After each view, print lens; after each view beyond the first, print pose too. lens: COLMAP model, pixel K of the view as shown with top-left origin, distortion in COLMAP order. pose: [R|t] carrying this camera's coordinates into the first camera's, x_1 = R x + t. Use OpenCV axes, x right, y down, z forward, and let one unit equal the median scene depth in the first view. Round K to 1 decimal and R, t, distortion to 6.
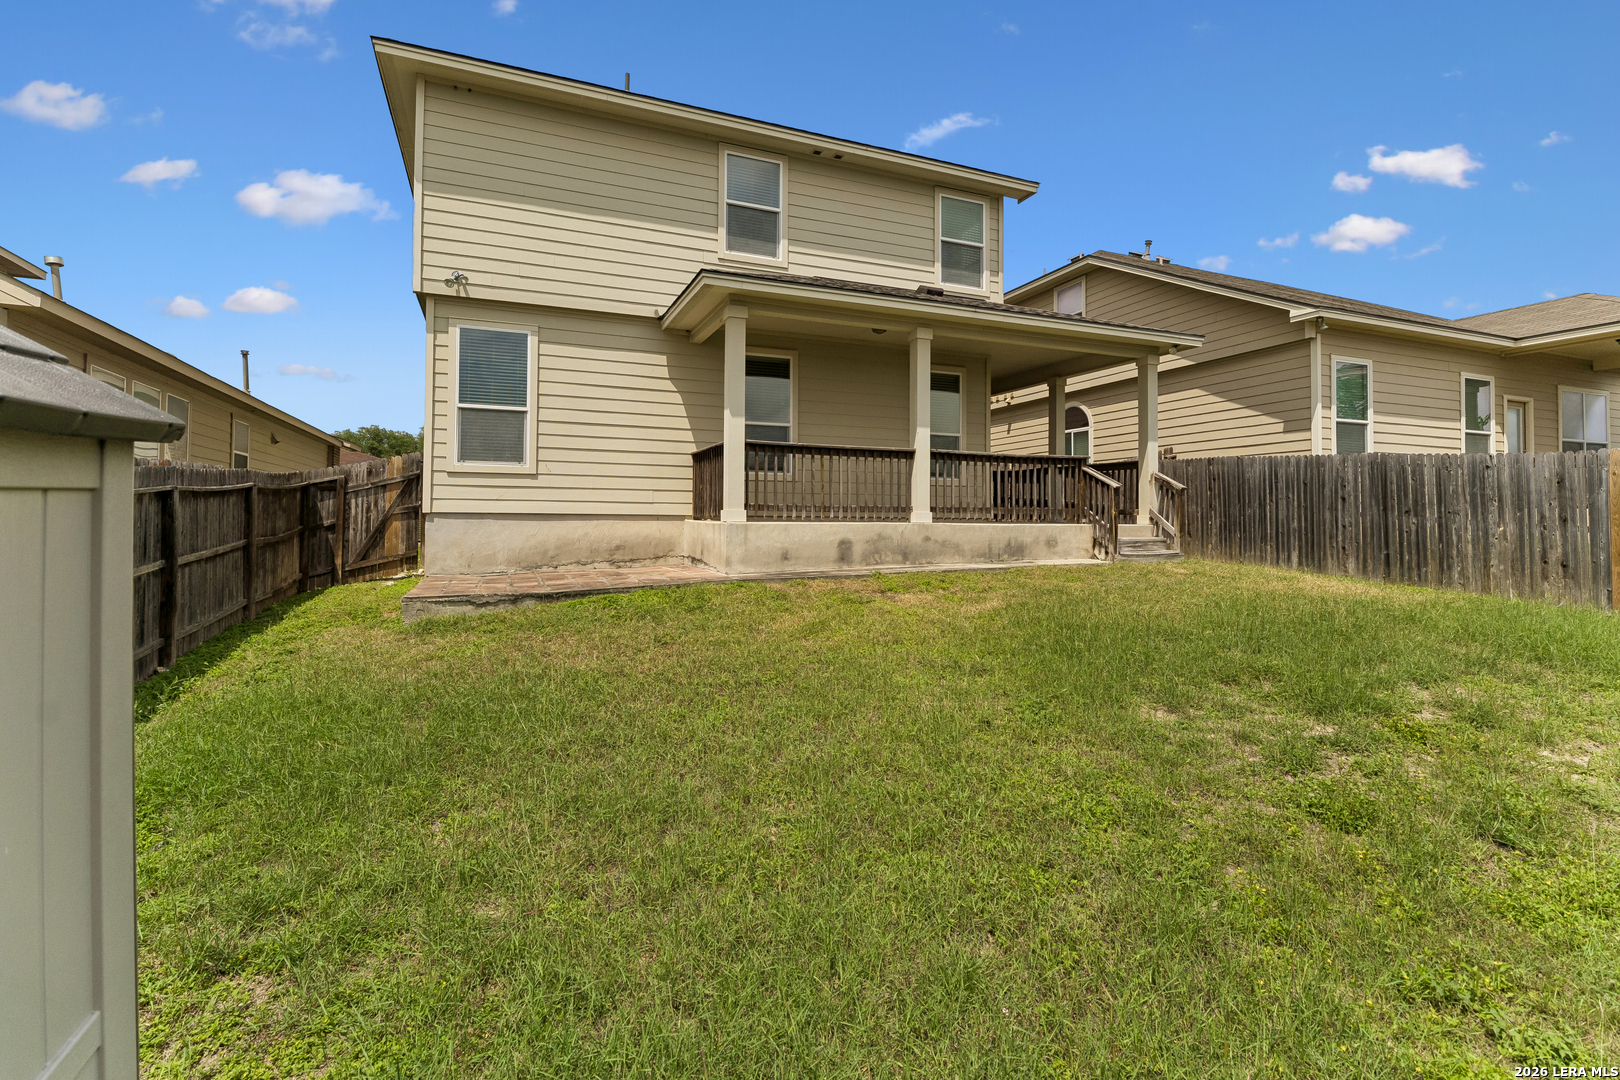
lens RADIAL K [[745.7, 0, 814.3], [0, 745.7, 499.6], [0, 0, 1]] dist [0.010442, -0.002143]
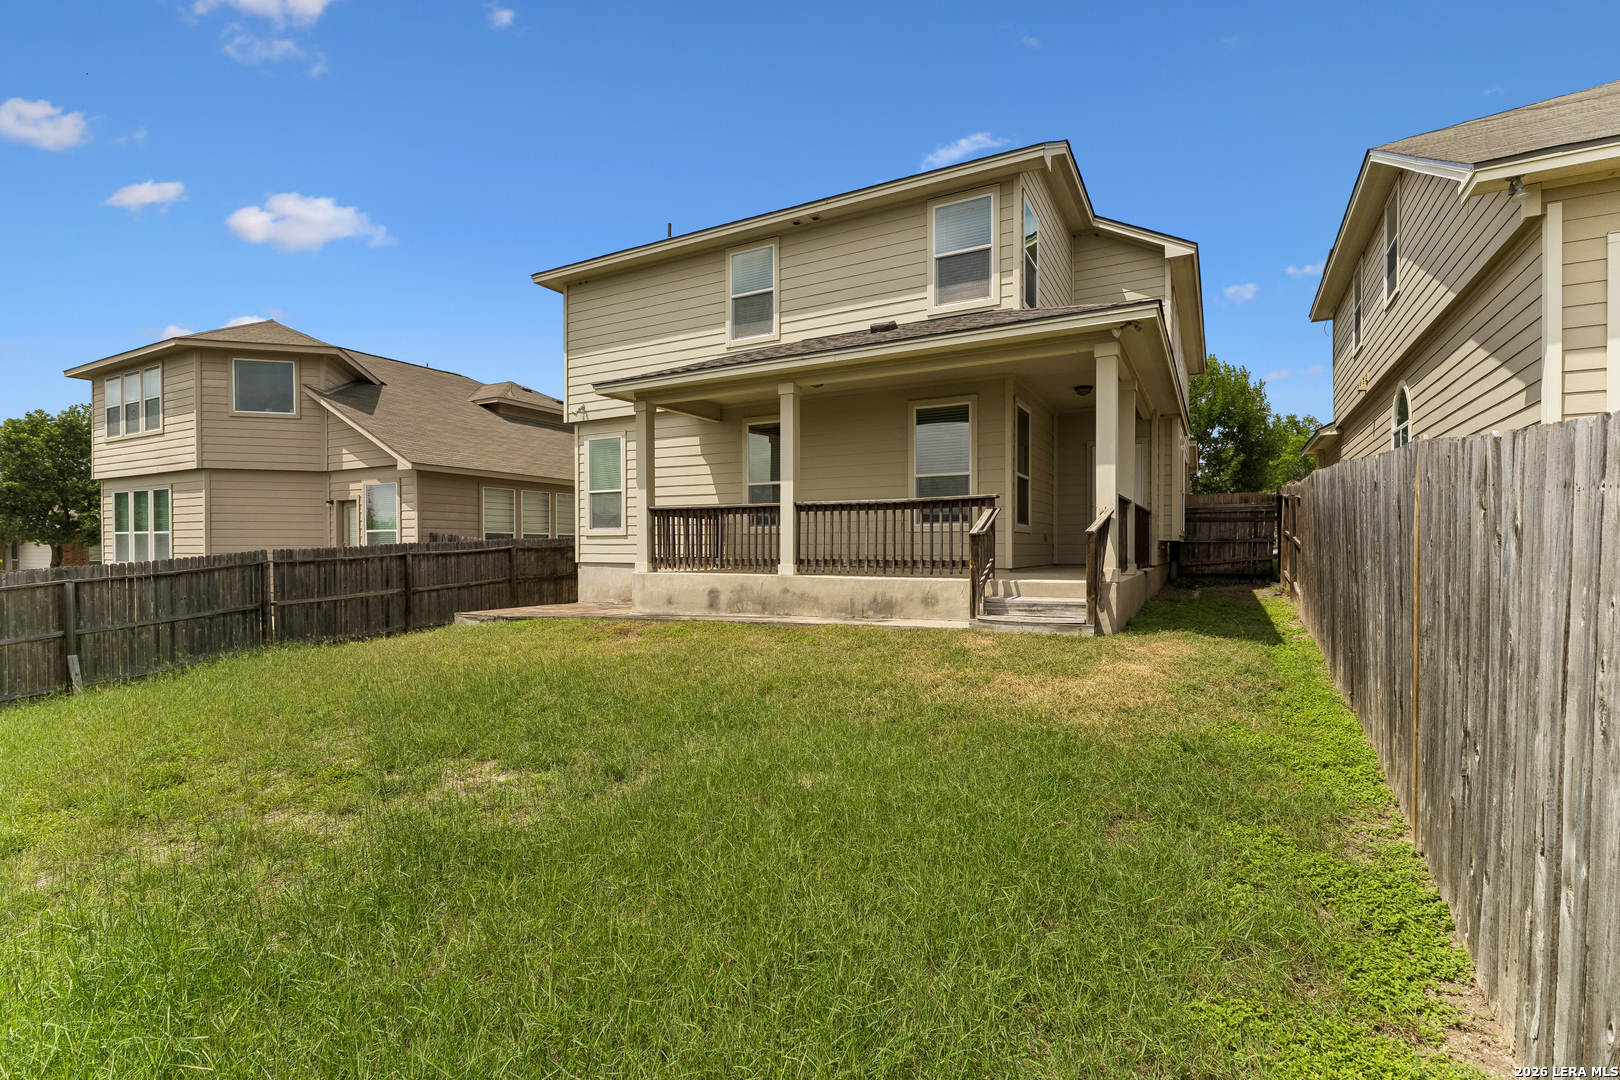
lens RADIAL K [[745.7, 0, 810.1], [0, 745.7, 550.7], [0, 0, 1]] dist [0.010442, -0.002143]
pose [[0.621278, -0.004969, -0.783574, 0.916507], [0.023976, 0.999632, 0.012671, -0.013508], [0.783223, -0.026659, 0.621169, 0.371812]]
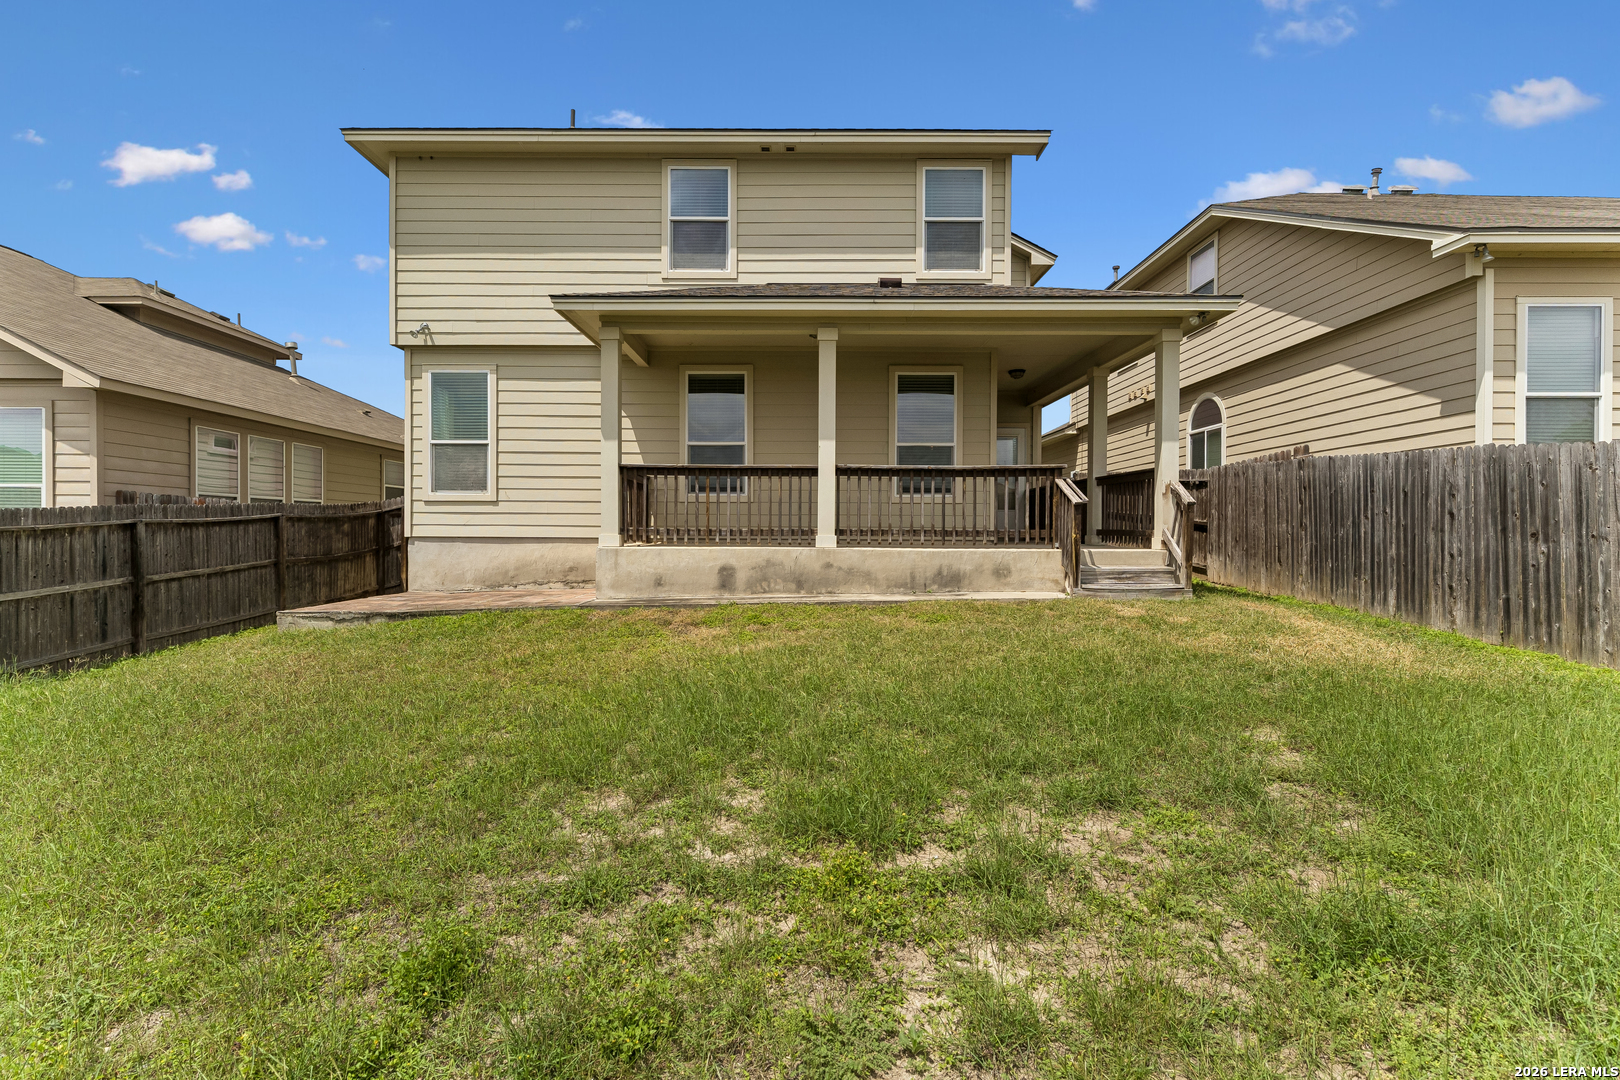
lens RADIAL K [[745.7, 0, 804.8], [0, 745.7, 532.3], [0, 0, 1]] dist [0.010442, -0.002143]
pose [[0.922135, -0.002440, -0.386861, 0.443858], [0.011560, 0.999707, 0.021248, -0.006099], [0.386696, -0.024066, 0.921893, 0.158809]]
